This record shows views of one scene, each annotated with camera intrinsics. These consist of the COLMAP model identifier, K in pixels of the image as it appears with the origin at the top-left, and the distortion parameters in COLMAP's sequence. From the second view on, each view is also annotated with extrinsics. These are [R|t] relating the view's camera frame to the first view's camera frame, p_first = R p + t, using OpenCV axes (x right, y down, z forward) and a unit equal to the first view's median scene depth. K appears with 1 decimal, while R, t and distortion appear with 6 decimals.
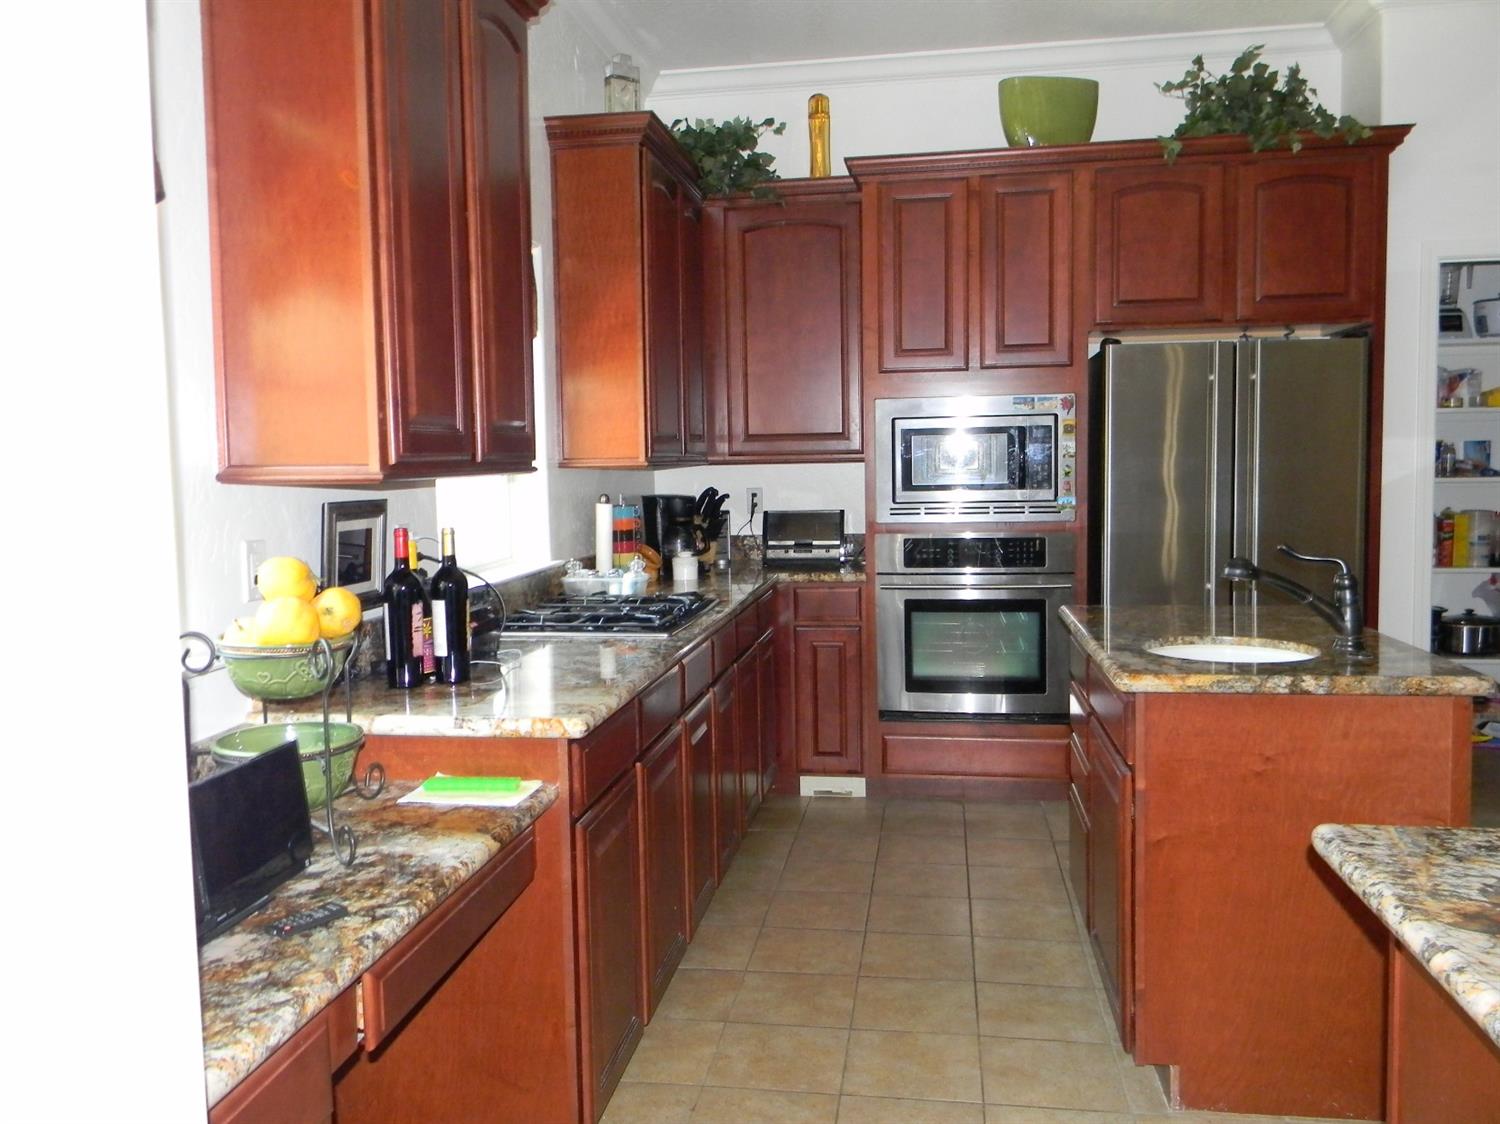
lens RADIAL K [[1218.9, 0, 736.6], [0, 1218.9, 554.2], [0, 0, 1]] dist [0.013130, -0.011365]
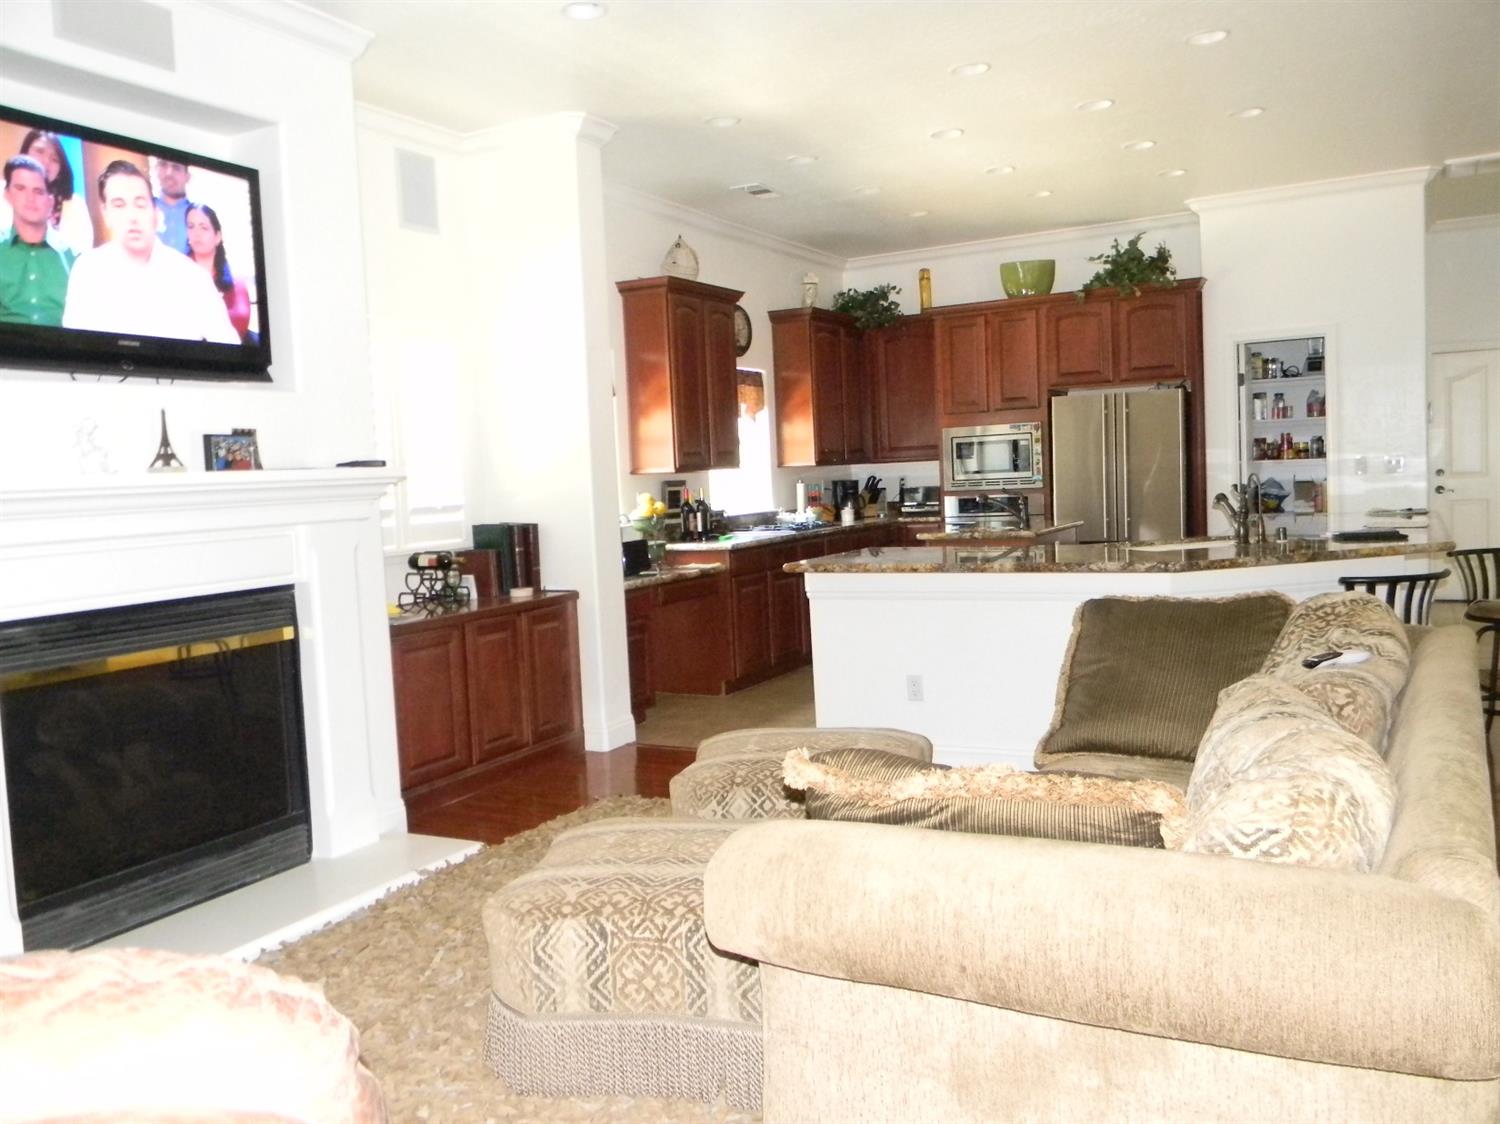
lens RADIAL K [[1218.9, 0, 746.7], [0, 1218.9, 561.9], [0, 0, 1]] dist [0.013130, -0.011365]
pose [[0.947991, -0.002474, -0.318287, 0.450282], [0.004652, 0.999971, 0.006083, 0.077157], [0.318263, -0.007247, 0.947975, -0.989519]]
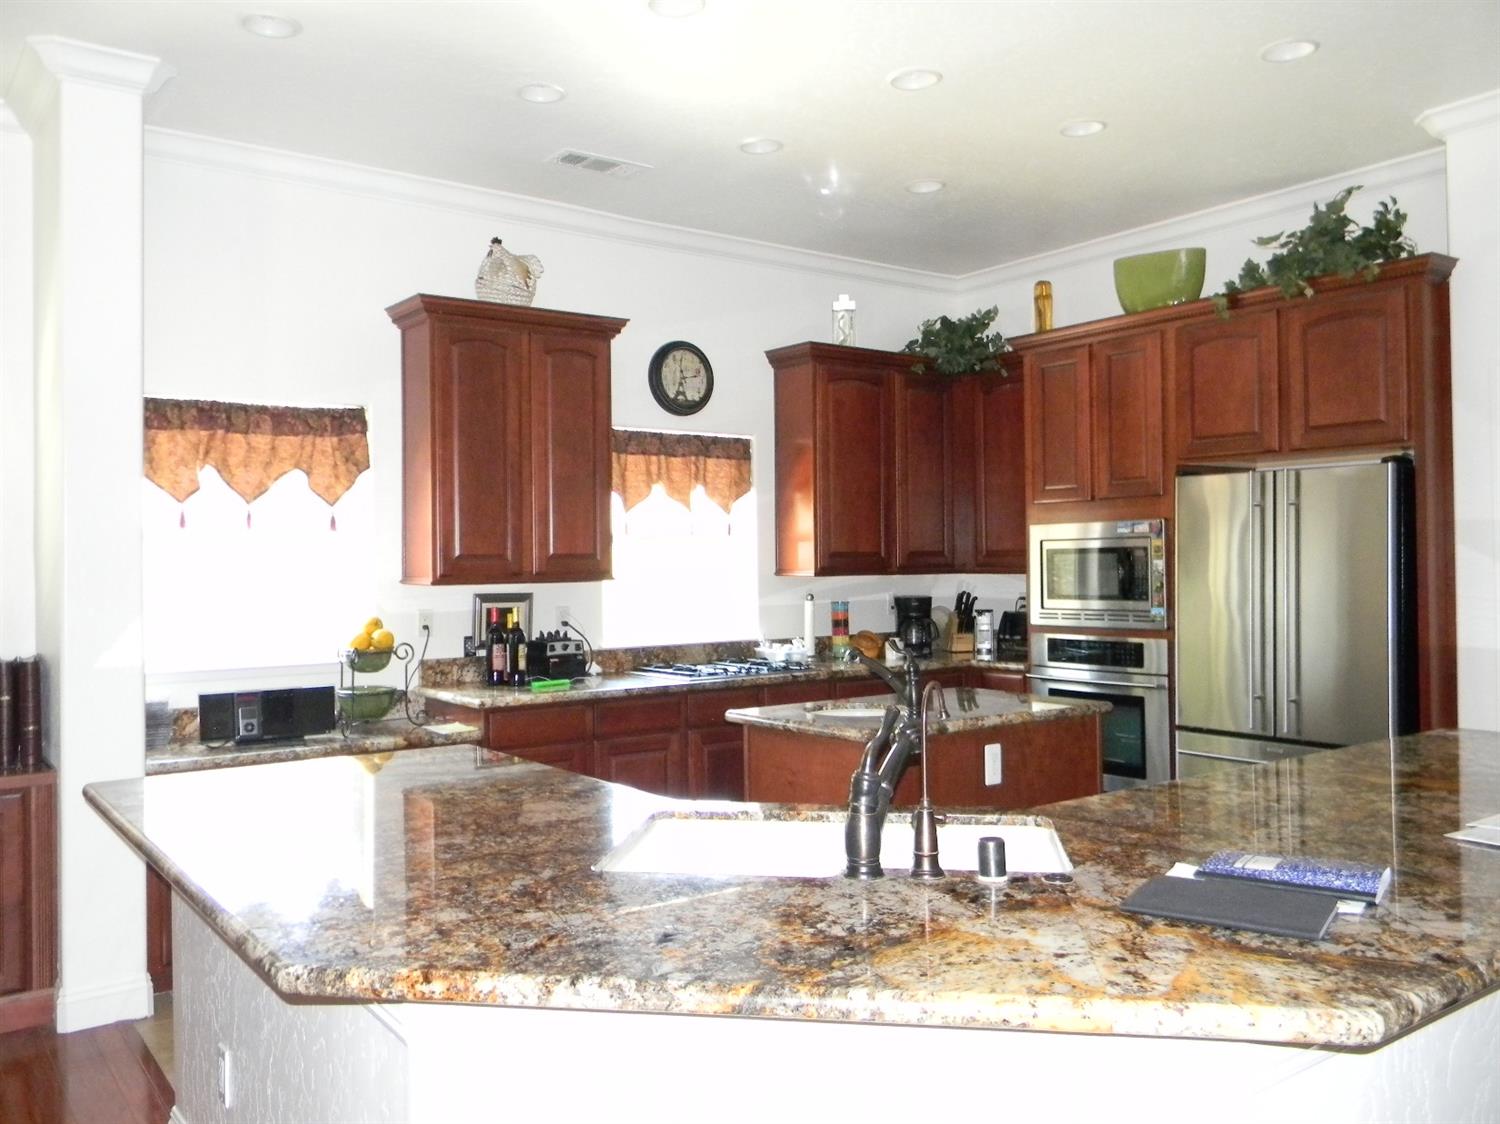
lens RADIAL K [[1218.9, 0, 751.3], [0, 1218.9, 562.9], [0, 0, 1]] dist [0.013130, -0.011365]
pose [[0.715835, 0.010866, -0.698185, 0.800441], [-0.055510, 0.997600, -0.041387, -0.021038], [0.696060, 0.068383, 0.714720, -0.091593]]
